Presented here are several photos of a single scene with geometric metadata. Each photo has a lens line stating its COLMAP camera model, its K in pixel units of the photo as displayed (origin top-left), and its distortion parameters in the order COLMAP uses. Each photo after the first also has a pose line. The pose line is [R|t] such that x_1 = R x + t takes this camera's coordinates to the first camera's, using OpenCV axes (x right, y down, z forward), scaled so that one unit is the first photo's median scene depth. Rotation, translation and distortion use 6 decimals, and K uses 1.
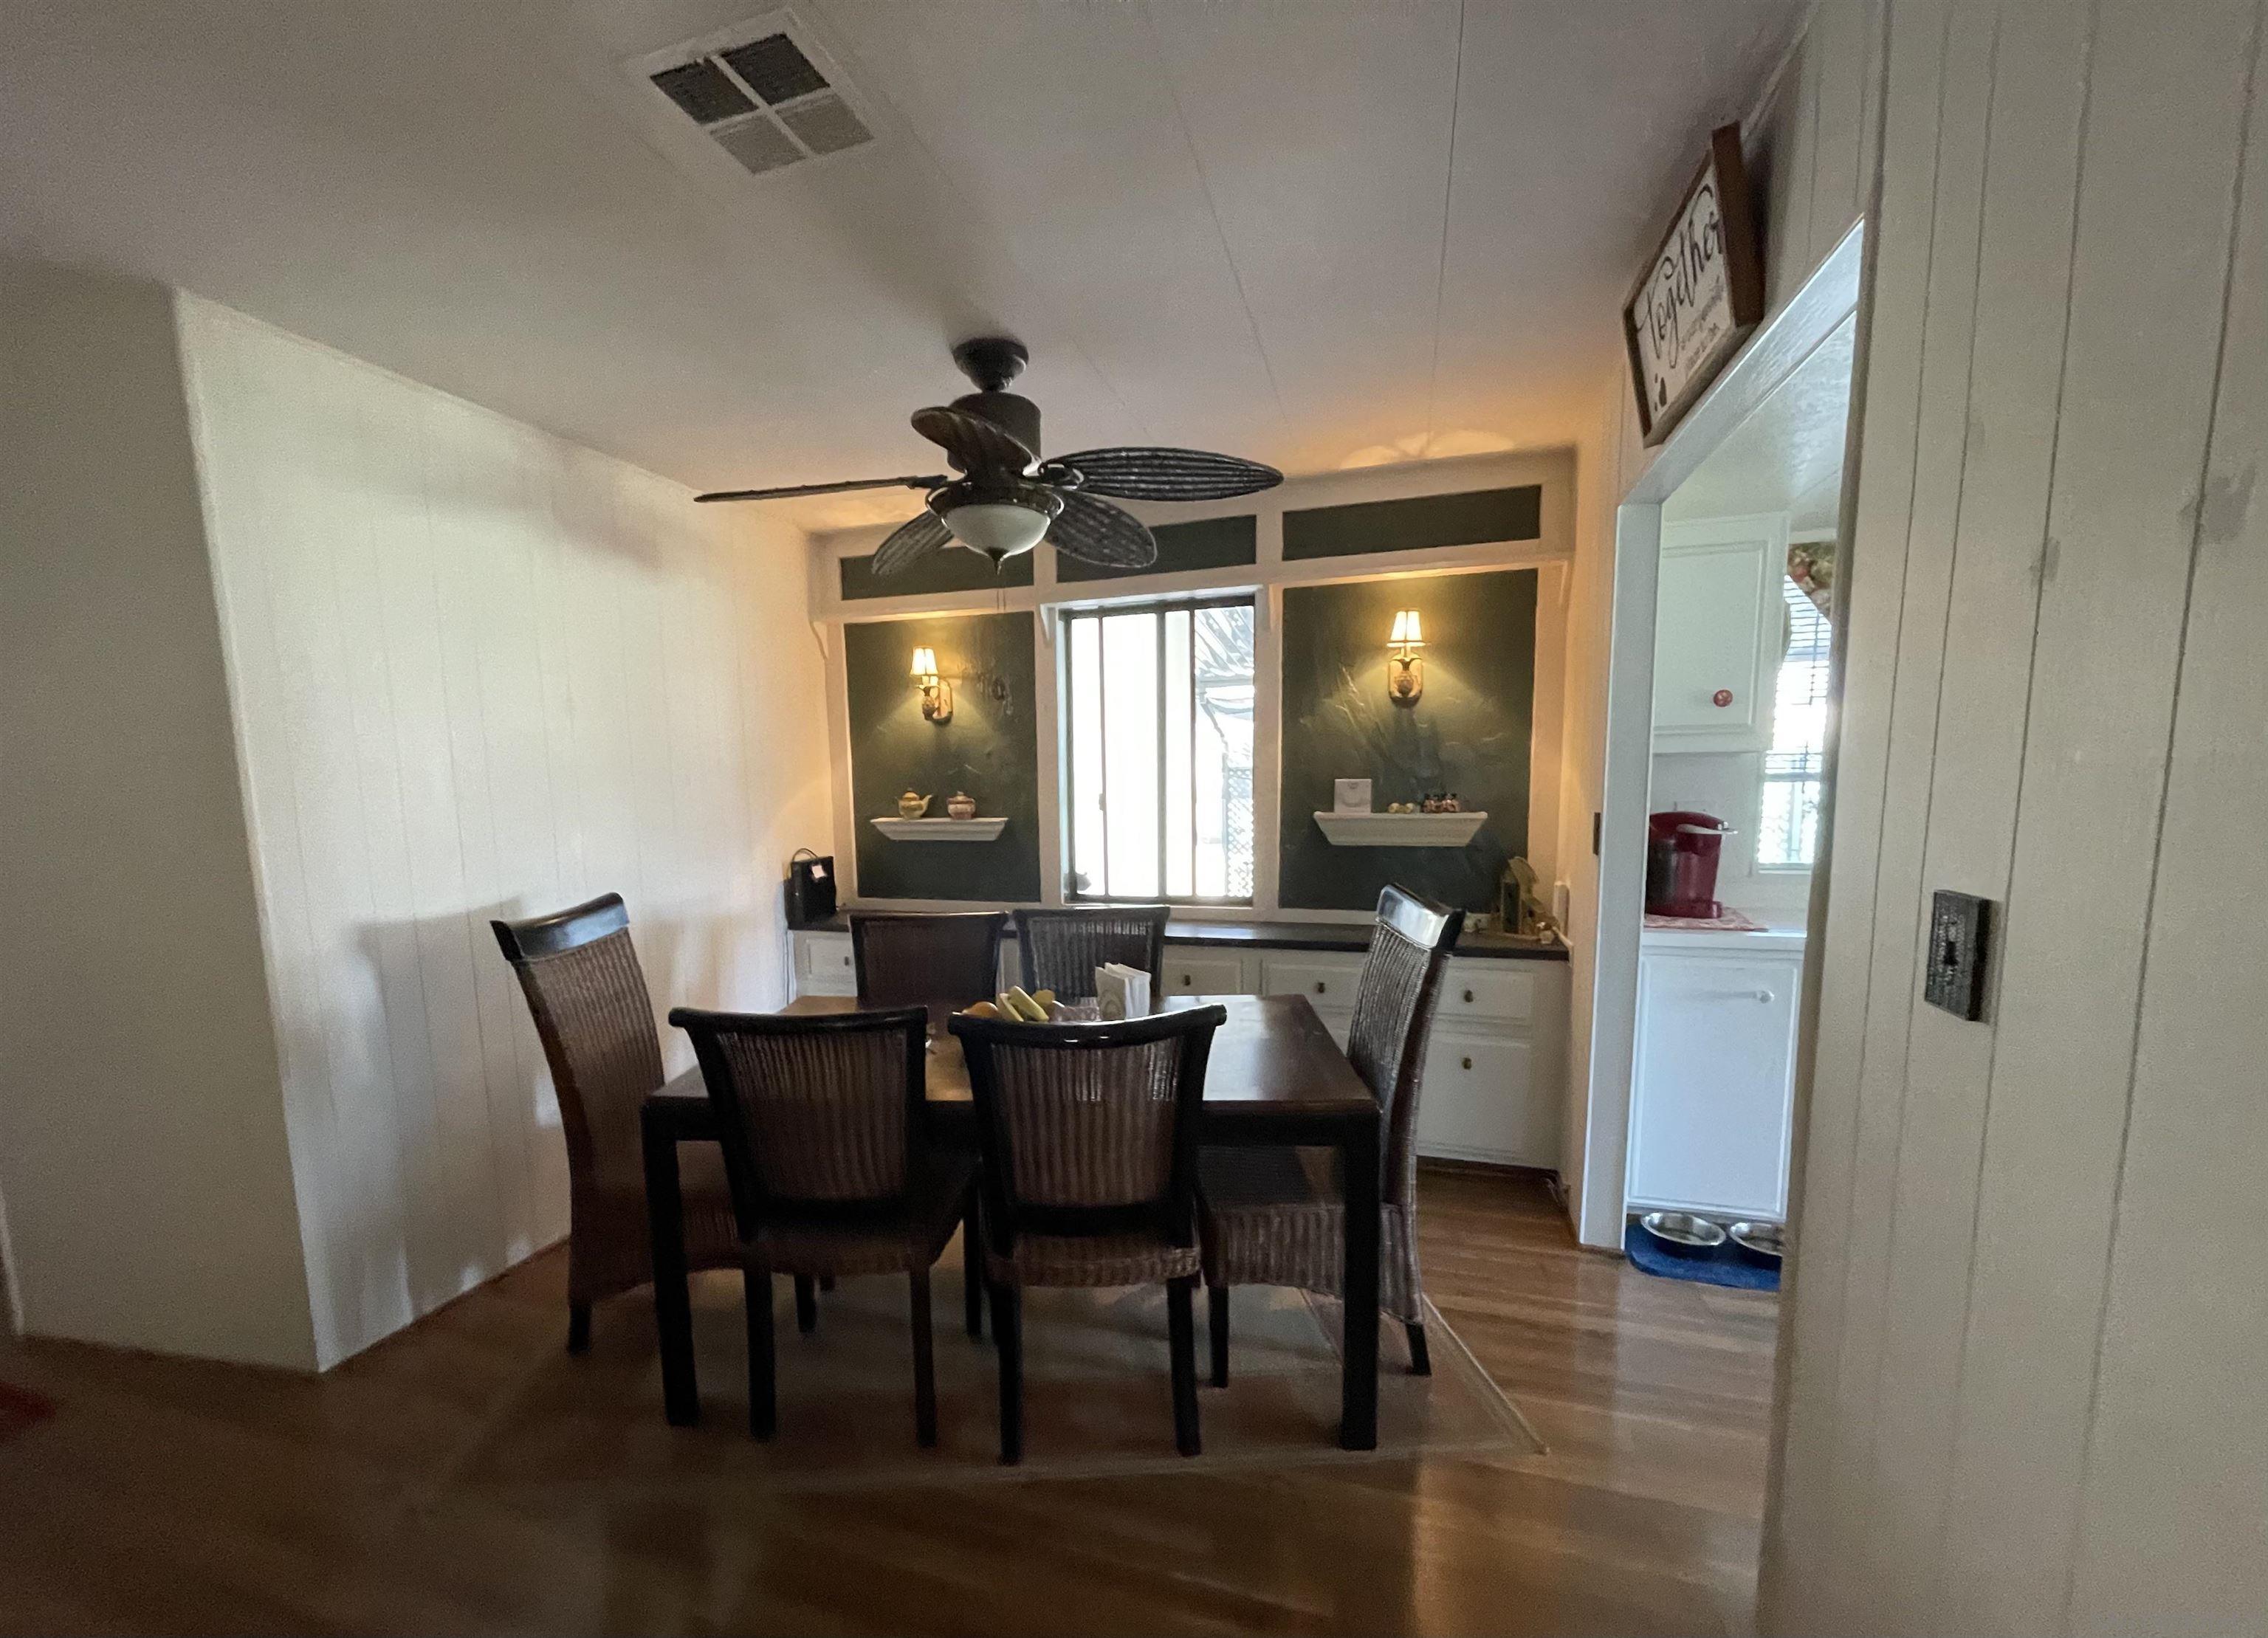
lens RADIAL K [[946.3, 0, 1081.7], [0, 946.3, 894.6], [0, 0, 1]] dist [0.003697, 0.000351]
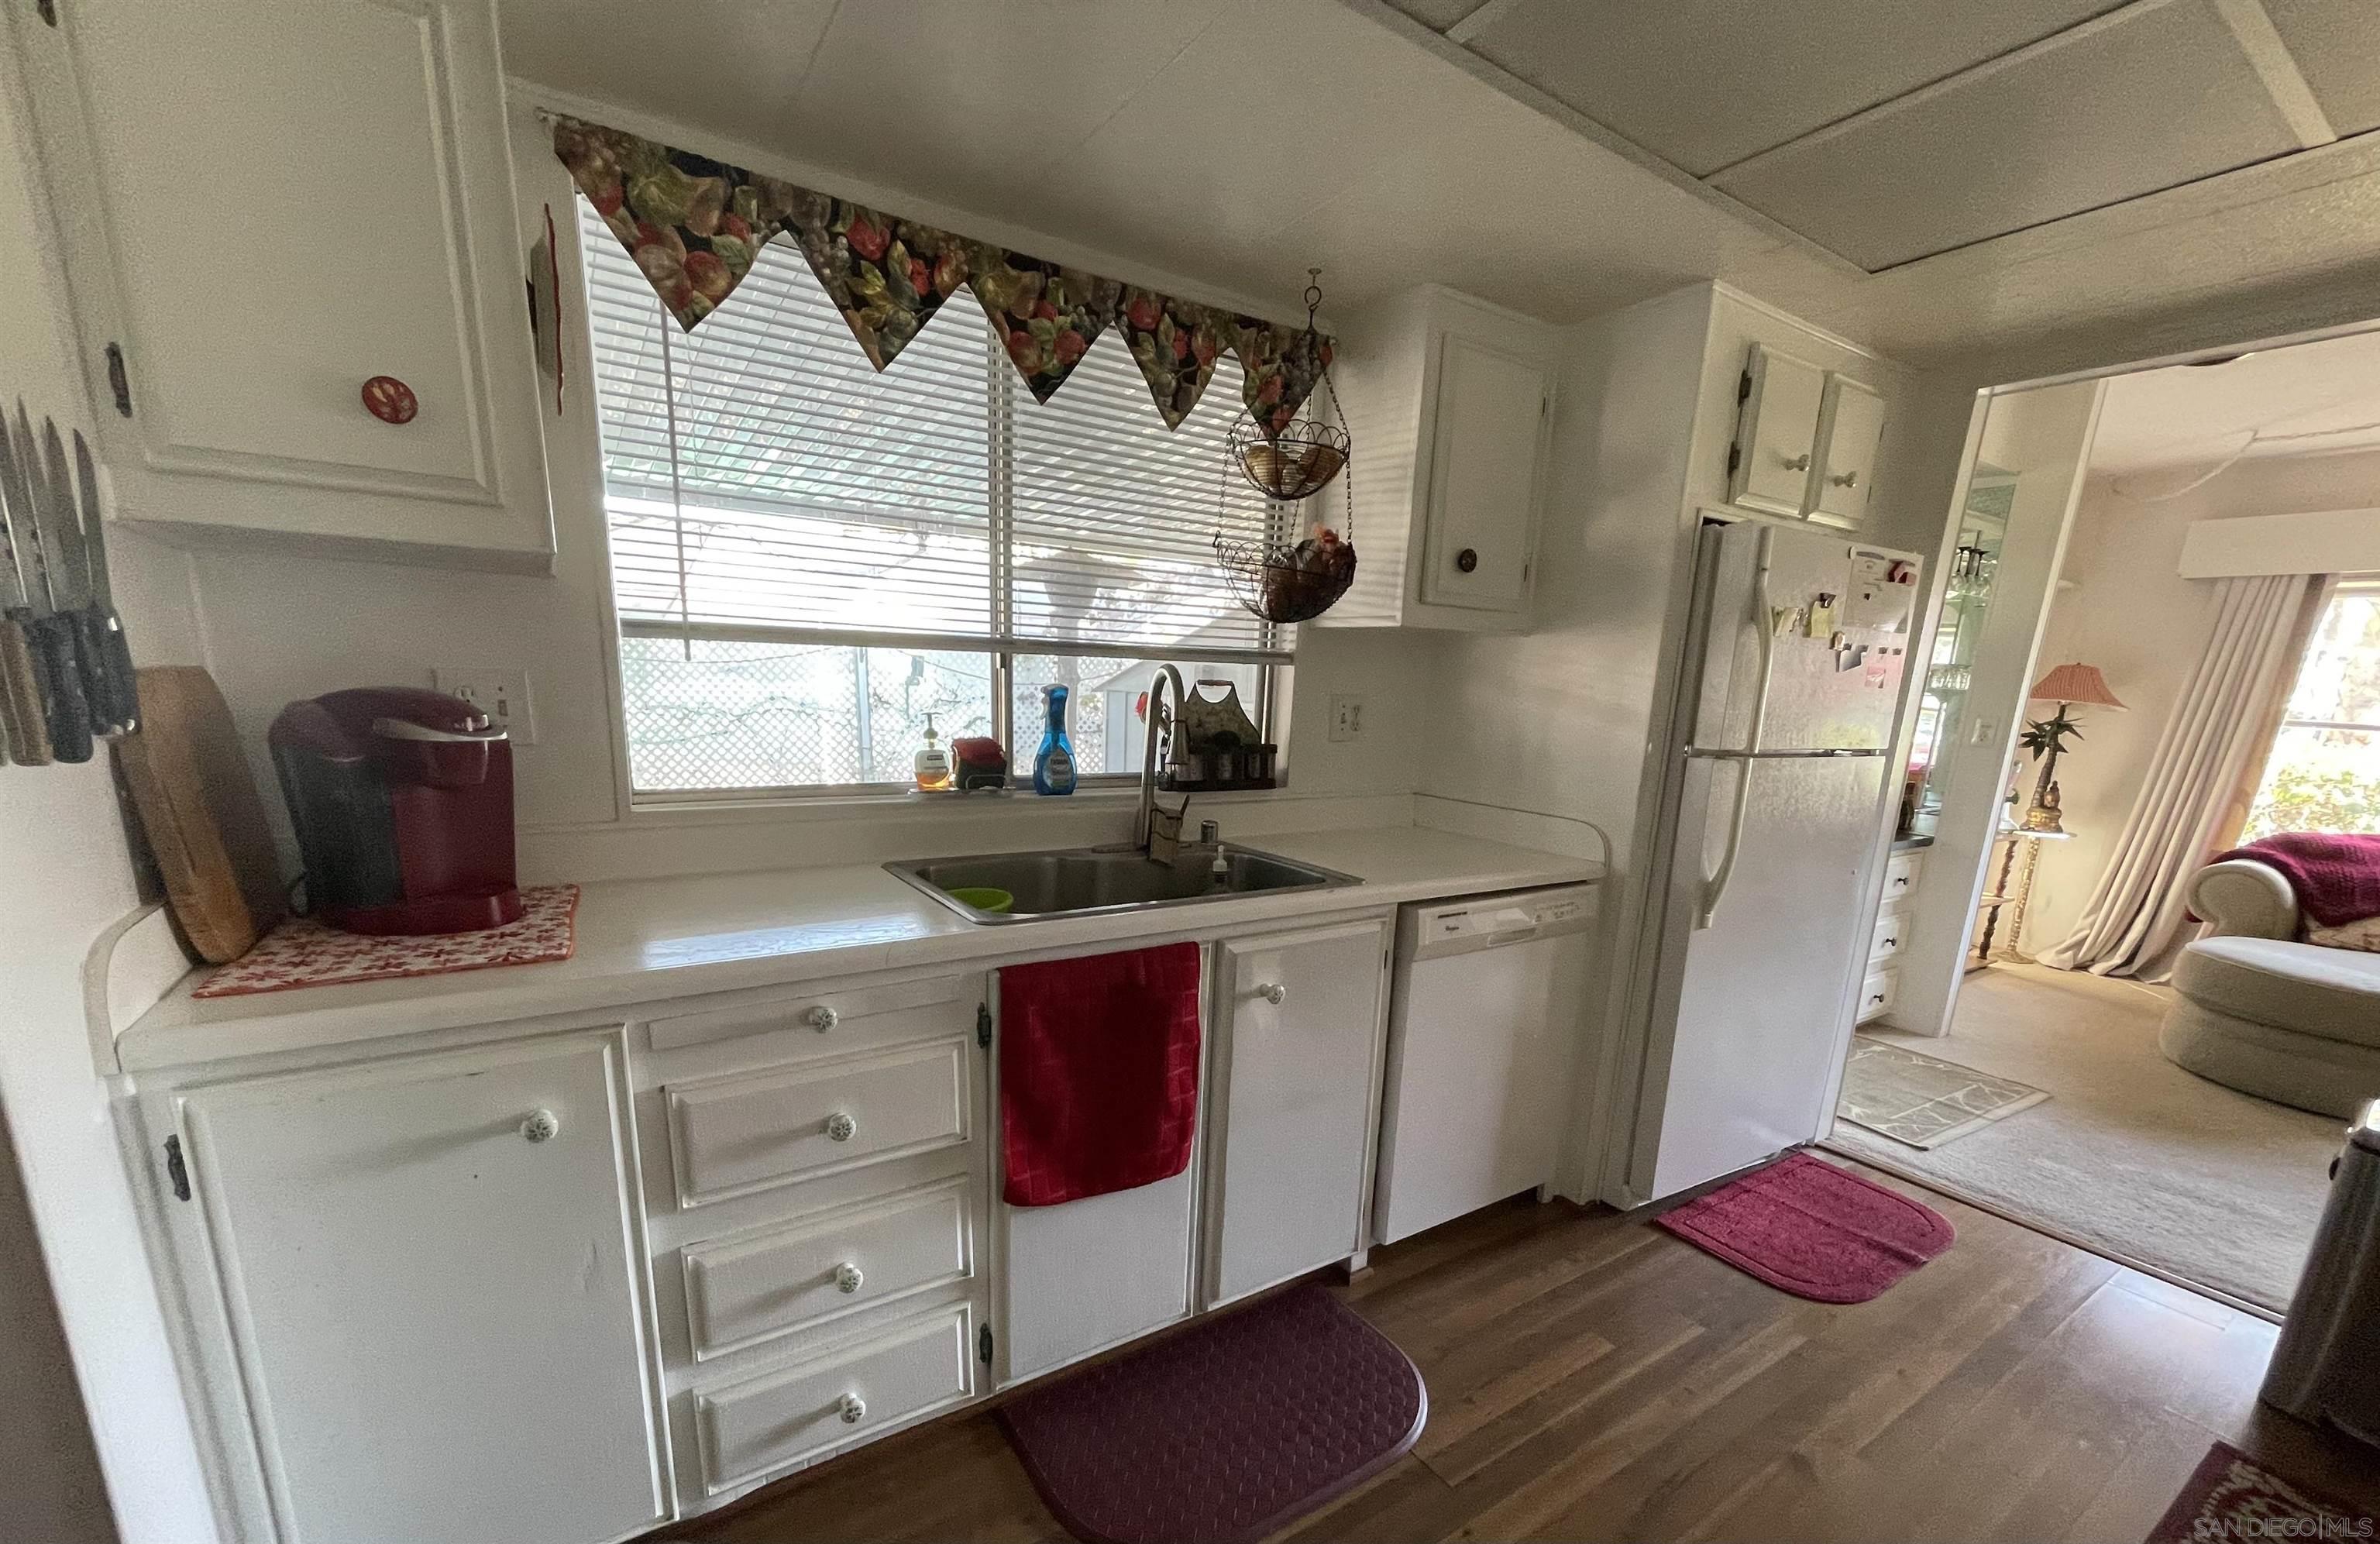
lens RADIAL K [[995.0, 0, 1178.6], [0, 995.0, 899.5], [0, 0, 1]] dist [-0.008169, 0.000123]
pose [[0.626803, -0.131380, 0.768021, 0.443866], [0.048046, 0.990323, 0.130196, -0.029892], [-0.777695, -0.044706, 0.627050, 0.387399]]
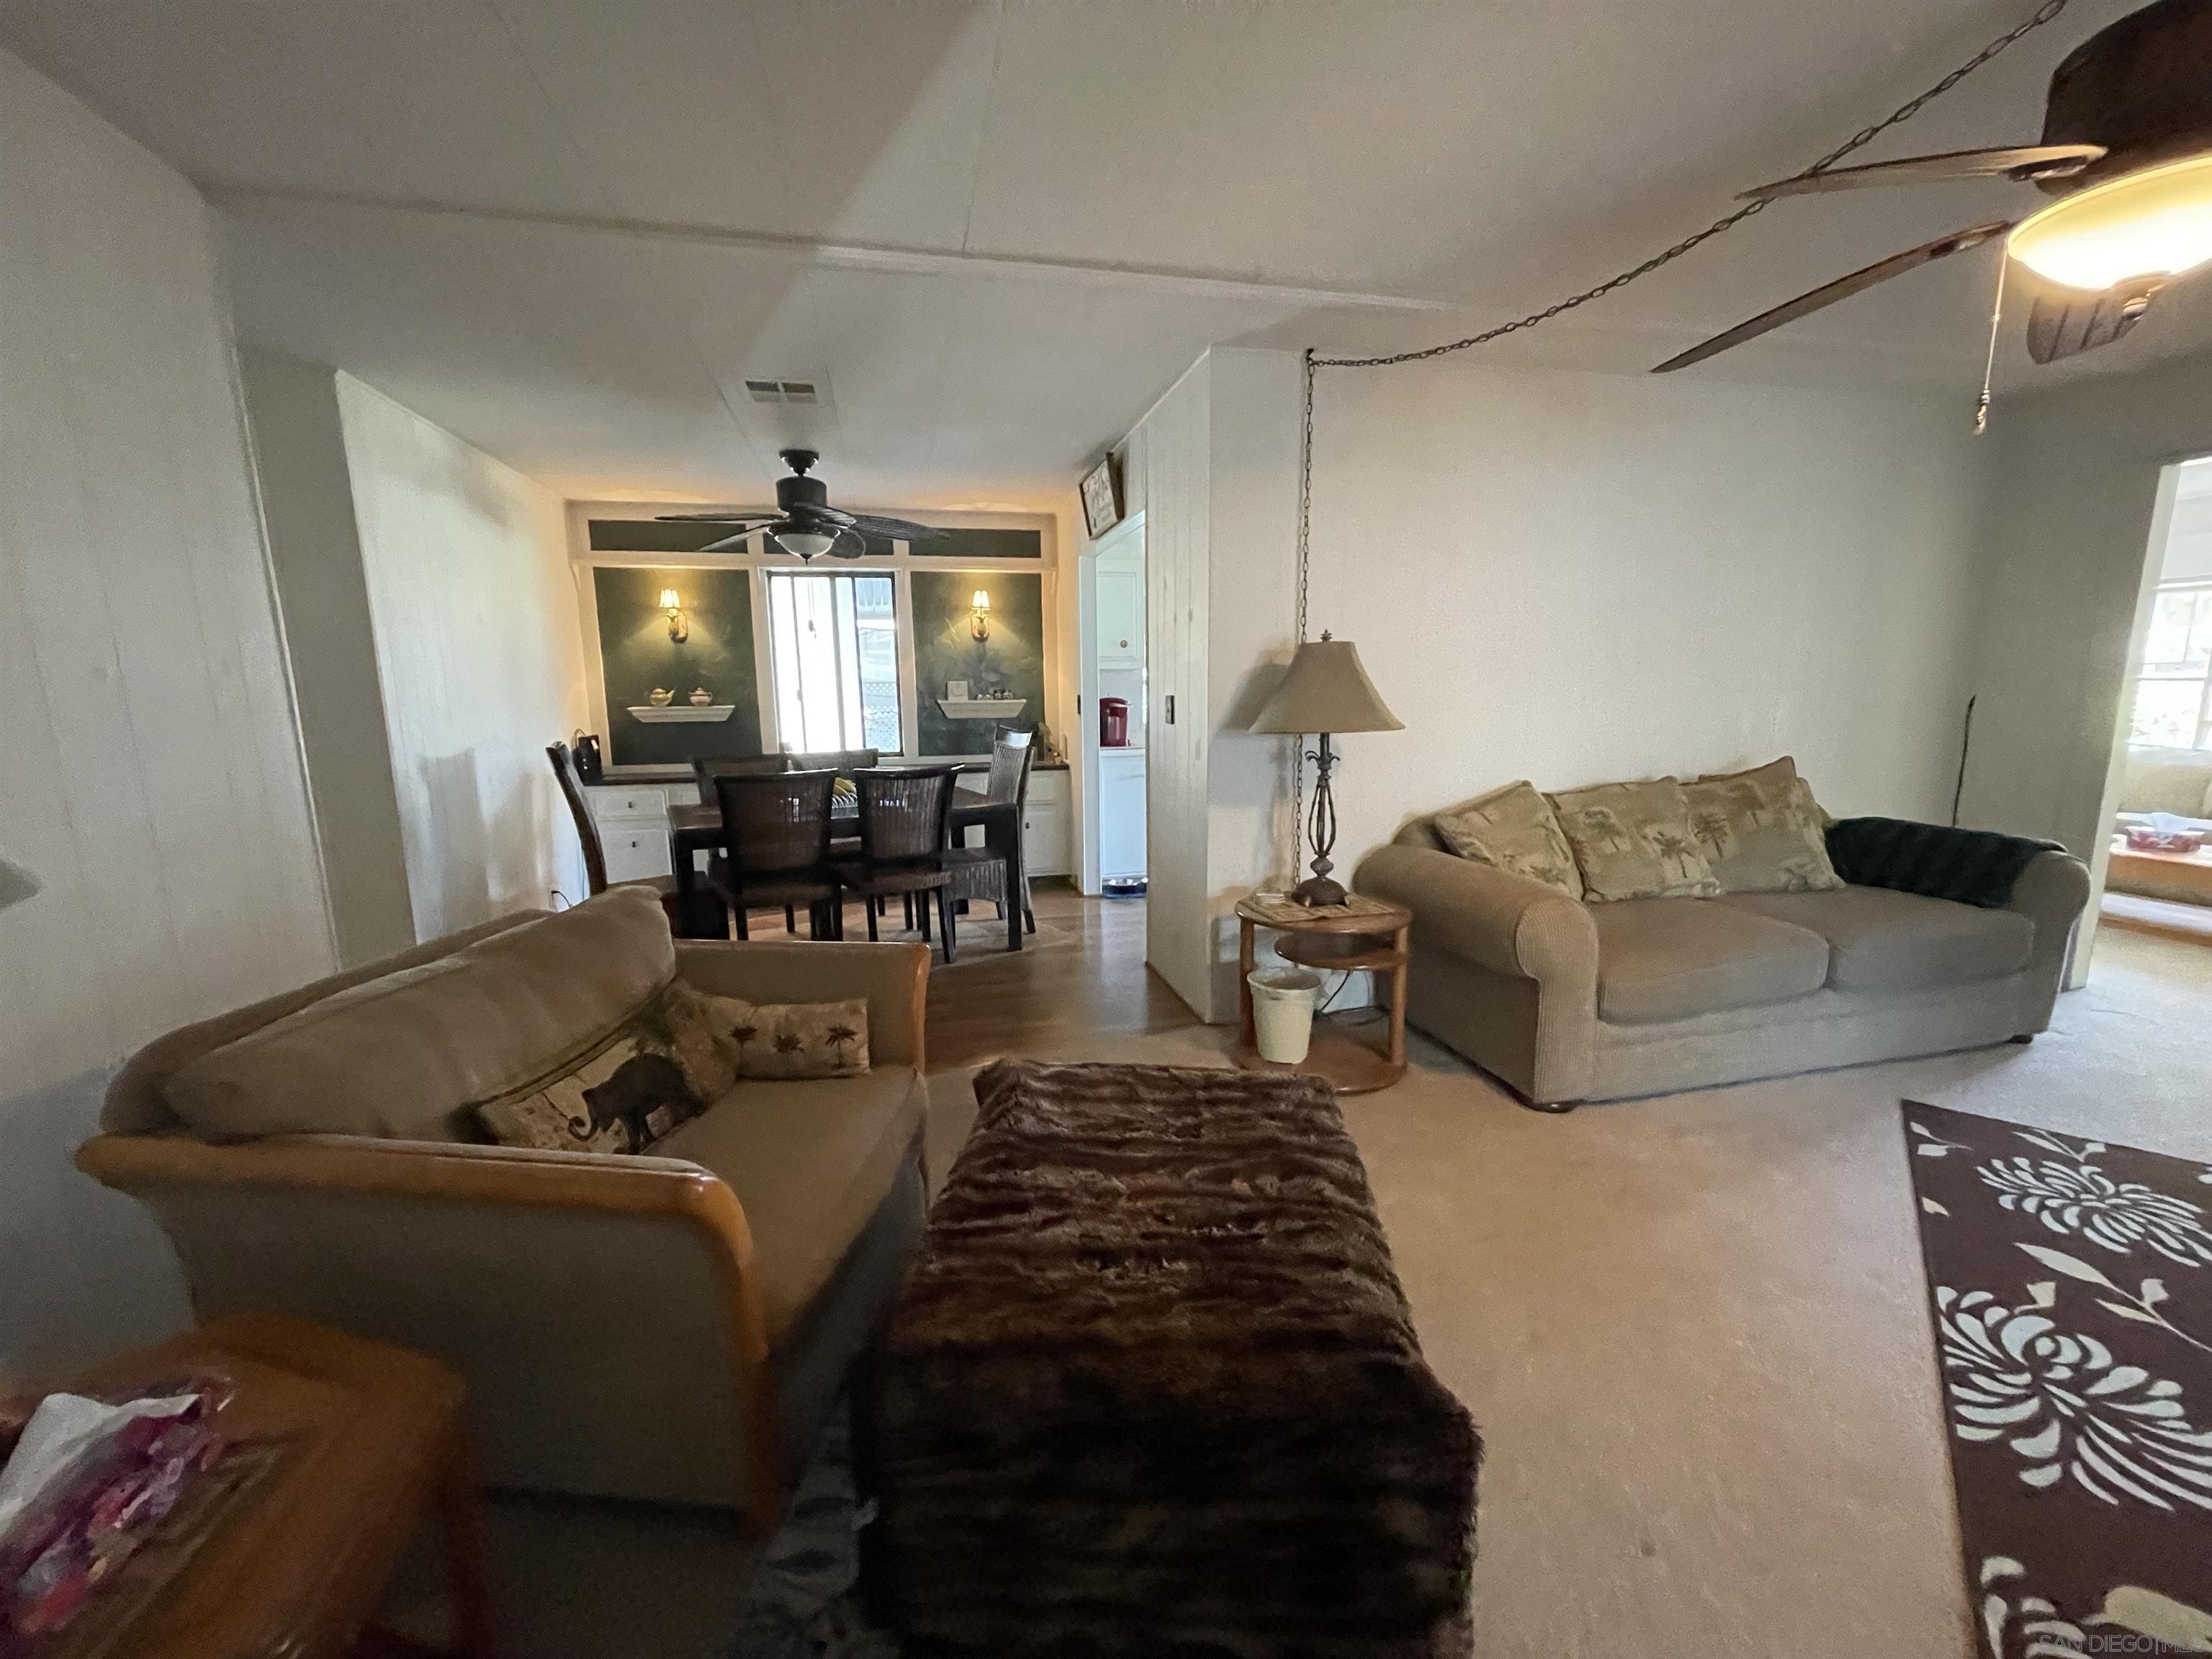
lens RADIAL K [[892.9, 0, 1107.4], [0, 892.9, 839.9], [0, 0, 1]] dist [0.000979, -0.000069]
pose [[0.846965, -0.080246, 0.525557, -0.394089], [0.064596, 0.996752, 0.048091, 0.117468], [-0.527709, -0.006783, 0.849398, -0.607831]]
